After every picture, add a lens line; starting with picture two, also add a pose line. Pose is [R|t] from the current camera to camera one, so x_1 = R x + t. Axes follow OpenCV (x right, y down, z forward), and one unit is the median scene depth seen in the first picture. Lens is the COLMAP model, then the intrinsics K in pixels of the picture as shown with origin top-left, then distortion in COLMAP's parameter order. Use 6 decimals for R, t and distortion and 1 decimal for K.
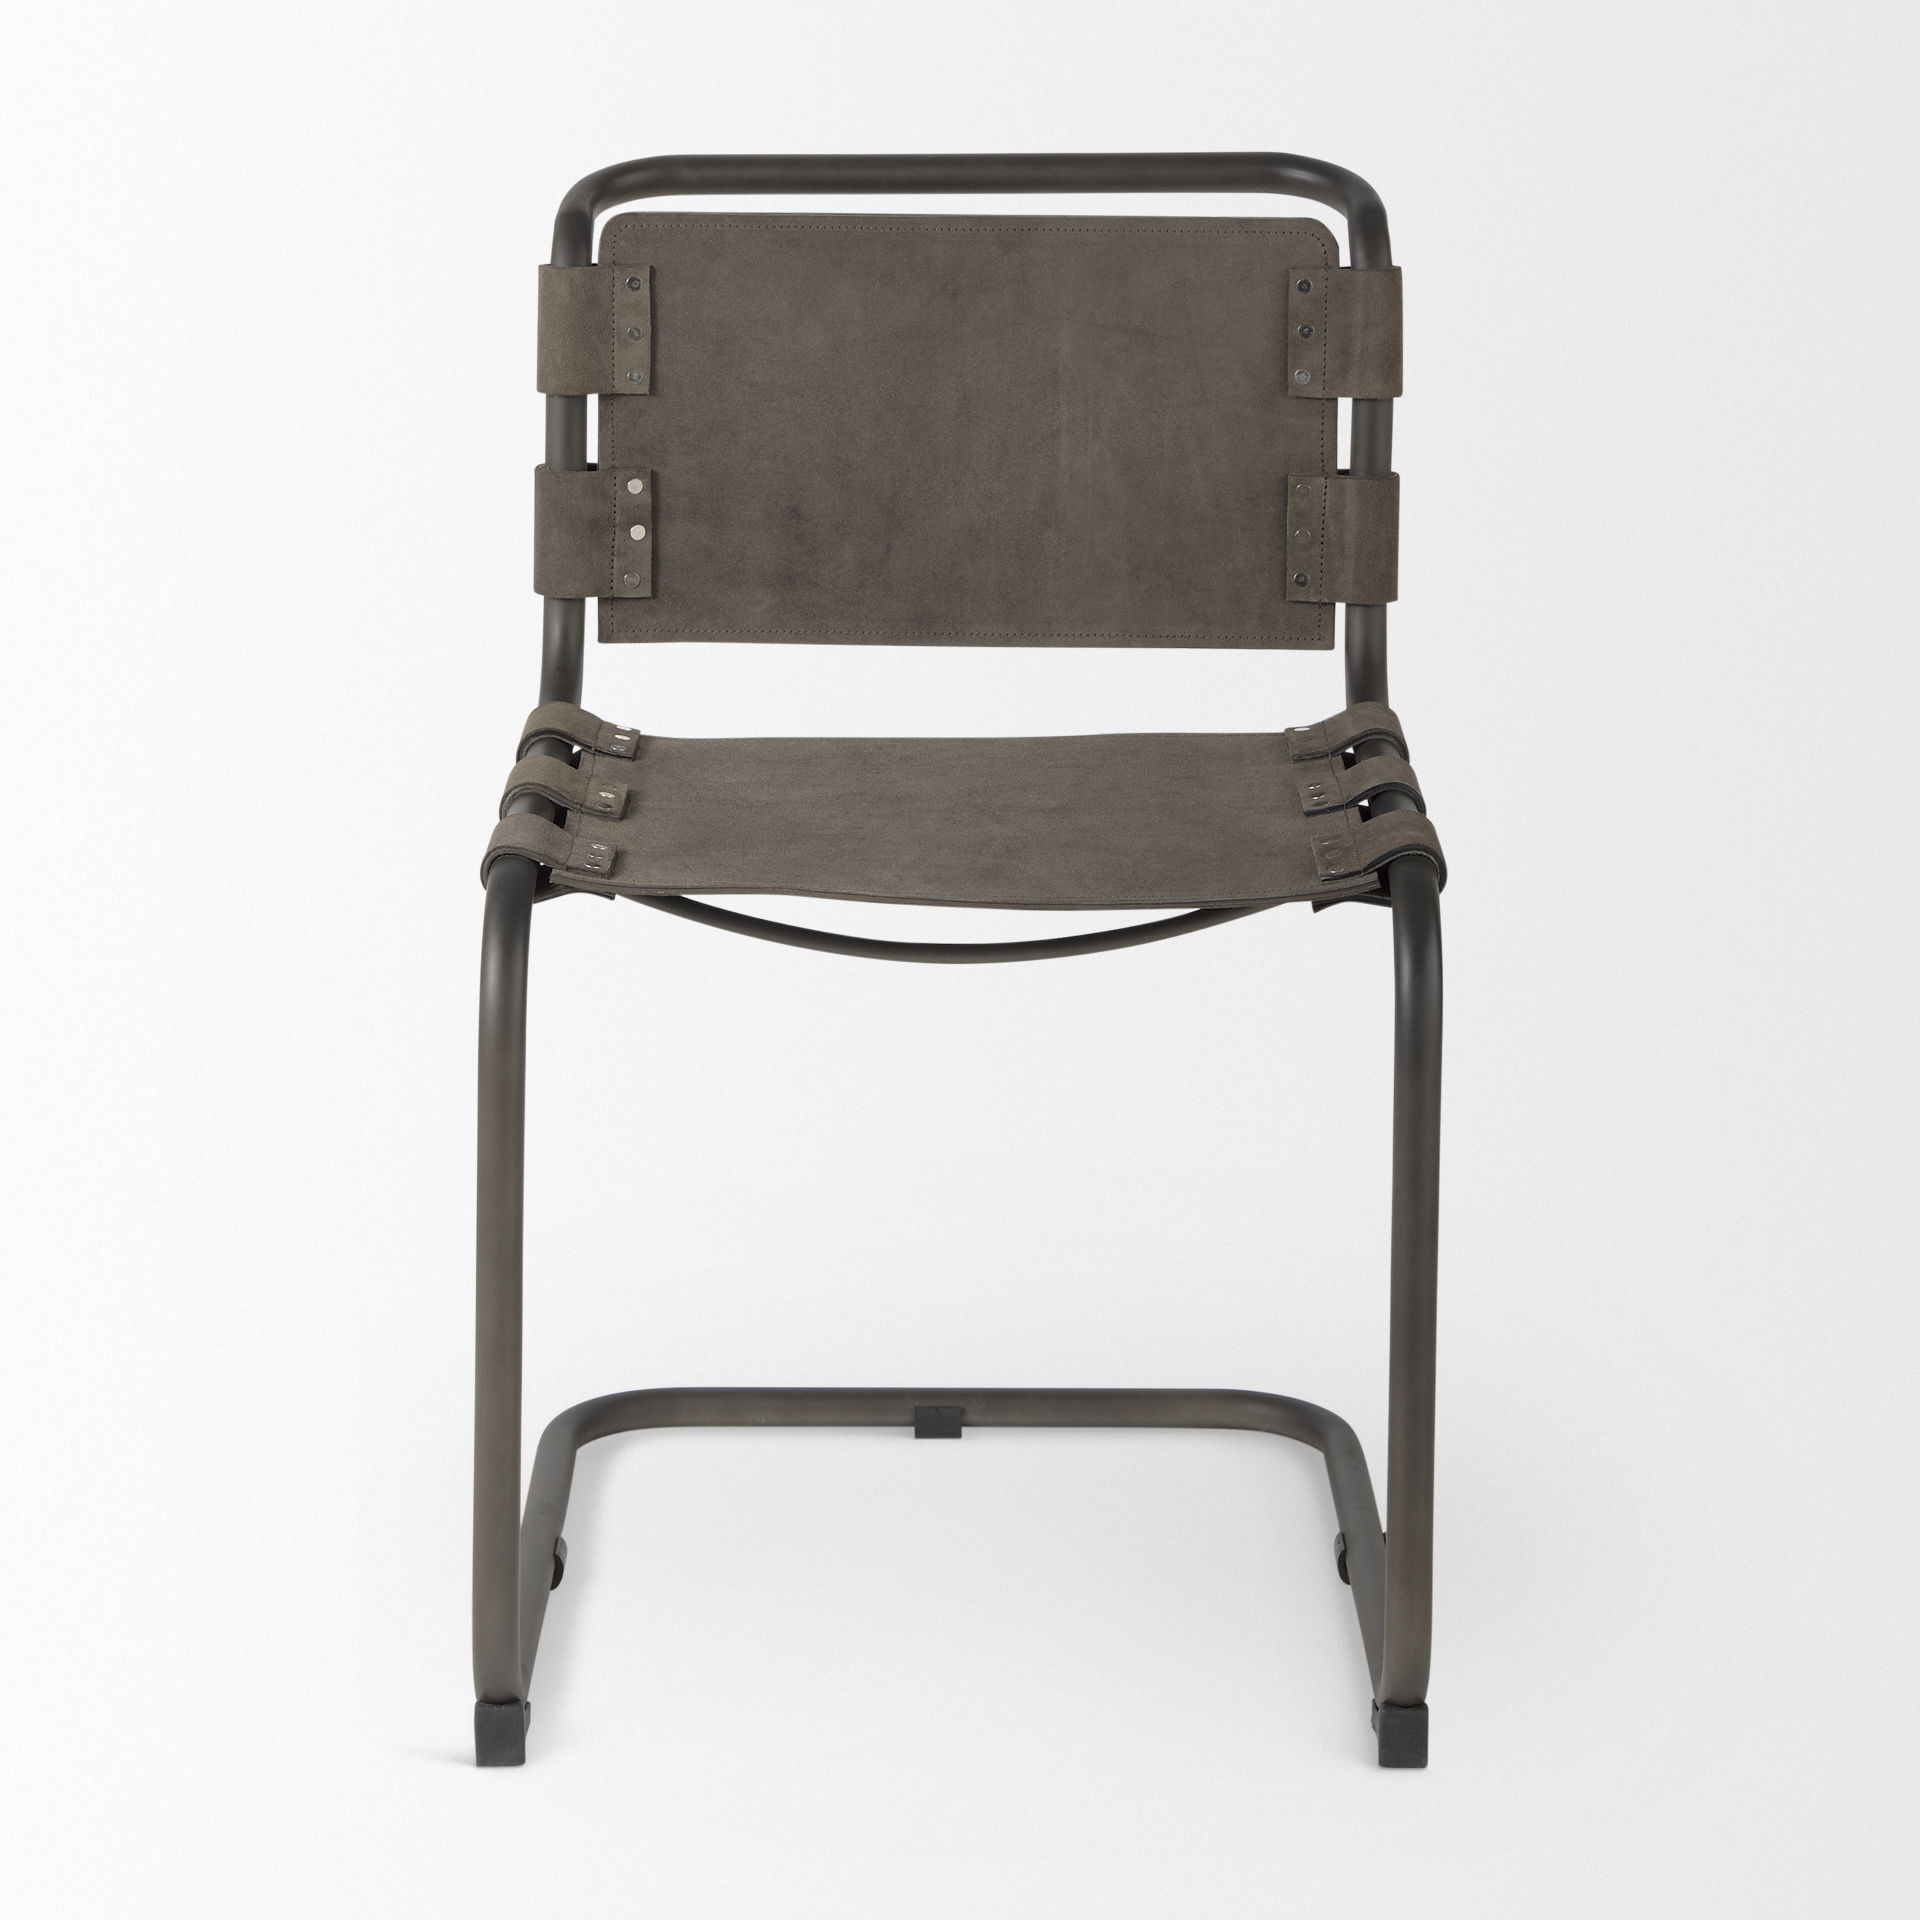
lens RADIAL K [[5872.9, 0, 958.3], [0, 5872.9, 943.3], [0, 0, 1]] dist [-0.025647, 0.000000]
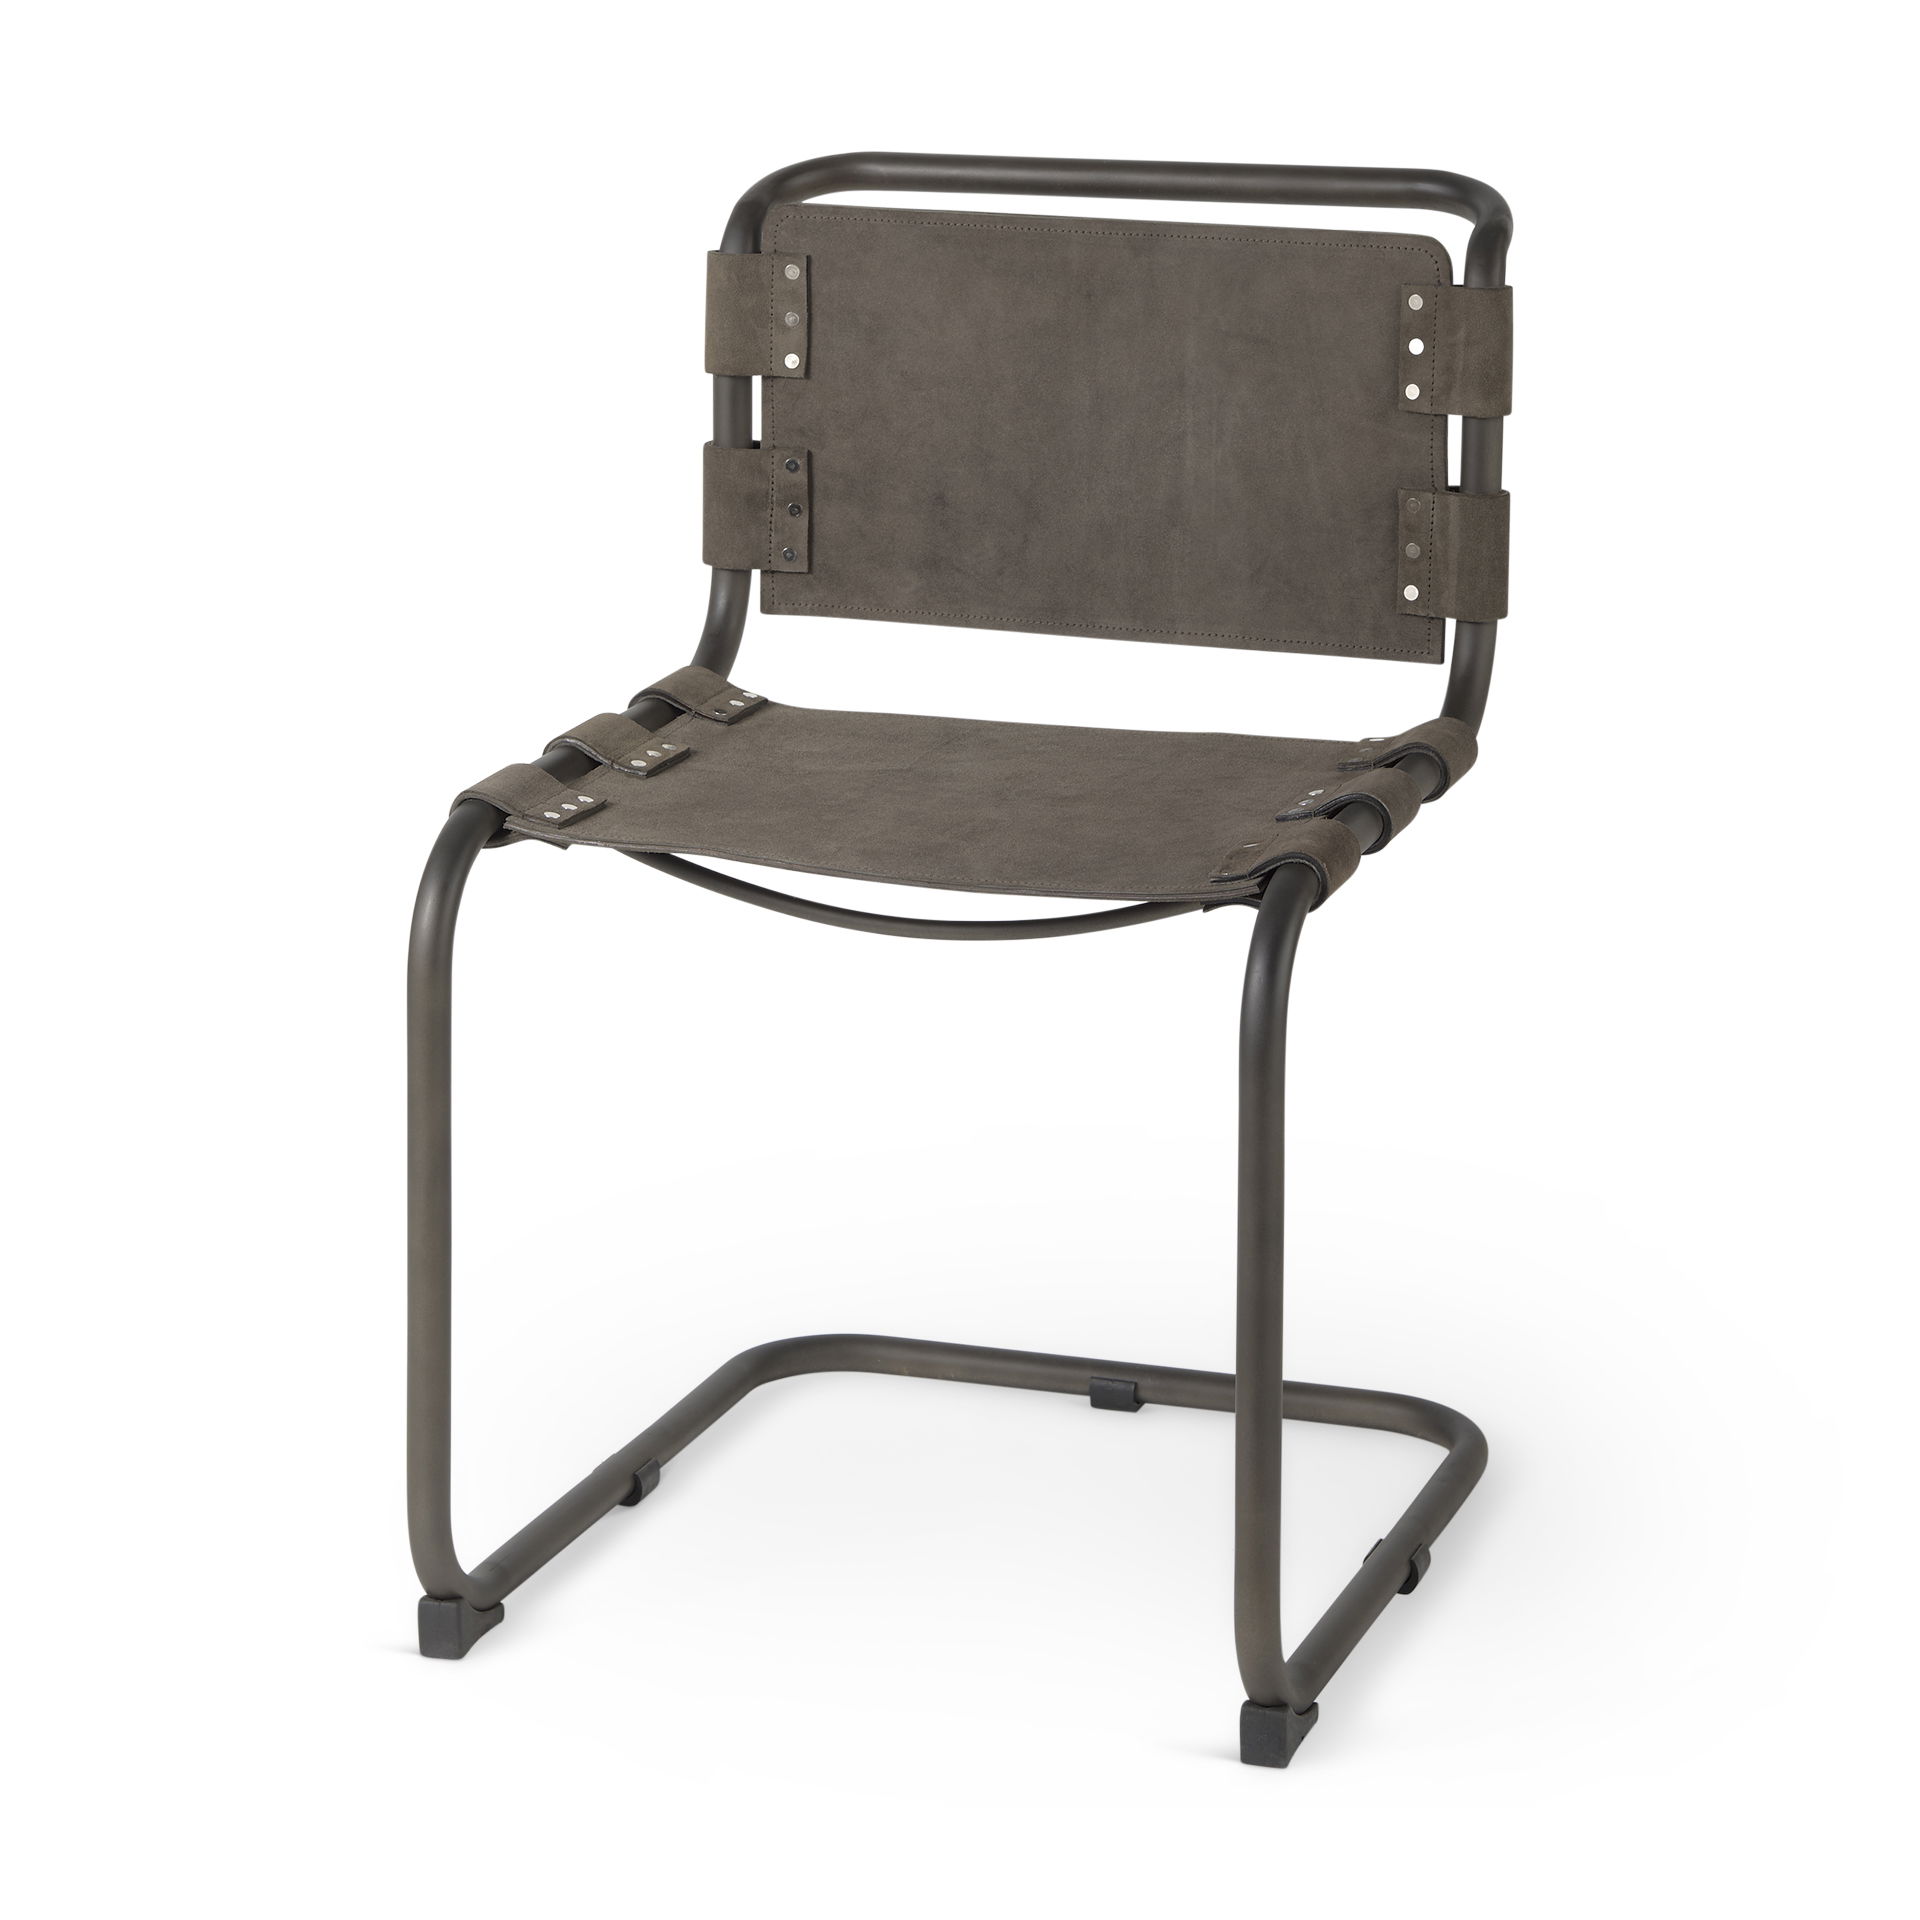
lens RADIAL K [[5872.9, 0, 965.0], [0, 5872.9, 959.0], [0, 0, 1]] dist [-0.025647, 0.000000]
pose [[0.947136, 0.078080, -0.311185, 0.307532], [-0.077295, 0.996897, 0.014875, -0.008240], [0.311381, 0.009964, 0.950233, 0.016909]]
